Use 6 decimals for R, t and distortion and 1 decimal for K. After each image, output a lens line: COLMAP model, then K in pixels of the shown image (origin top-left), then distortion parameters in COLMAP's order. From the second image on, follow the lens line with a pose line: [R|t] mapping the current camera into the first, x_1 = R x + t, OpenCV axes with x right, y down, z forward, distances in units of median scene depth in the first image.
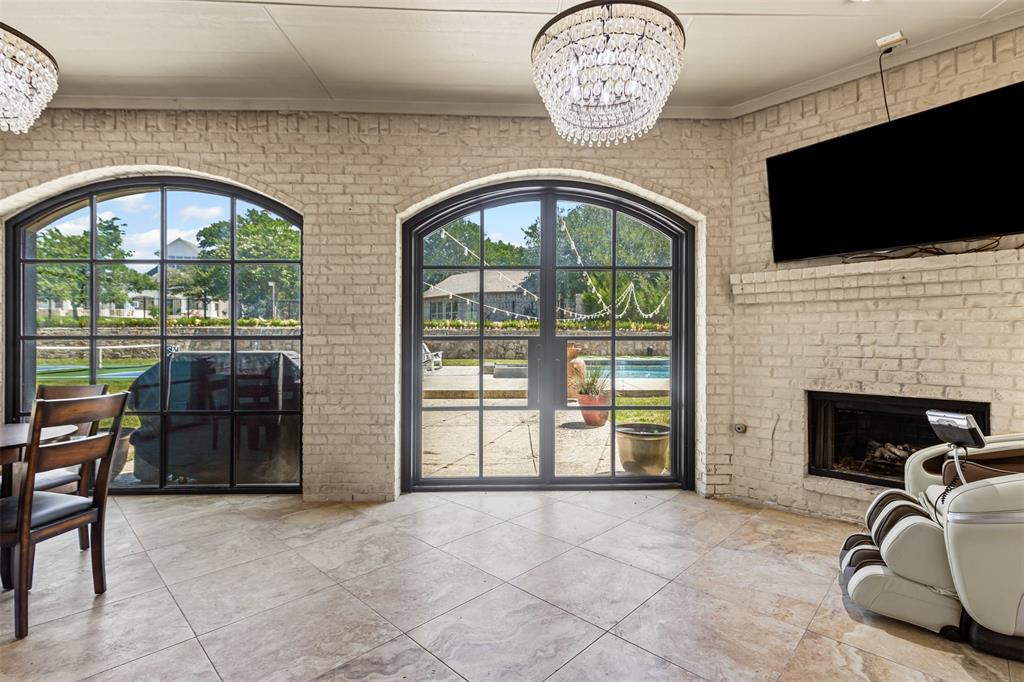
lens RADIAL K [[468.3, 0, 514.3], [0, 468.3, 342.5], [0, 0, 1]] dist [0.011130, -0.000299]
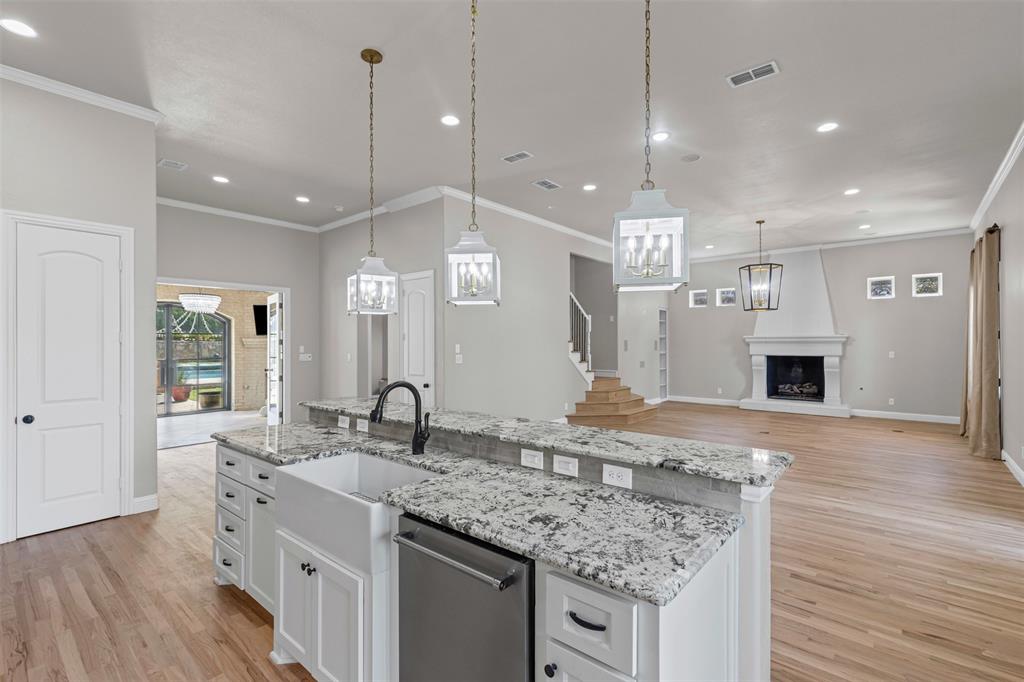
lens RADIAL K [[468.3, 0, 510.8], [0, 468.3, 341.3], [0, 0, 1]] dist [0.011130, -0.000299]
pose [[0.668733, 0.002845, 0.743498, -0.644312], [0.001890, 0.999983, -0.005527, -0.099696], [-0.743501, 0.005102, 0.668716, -2.316320]]
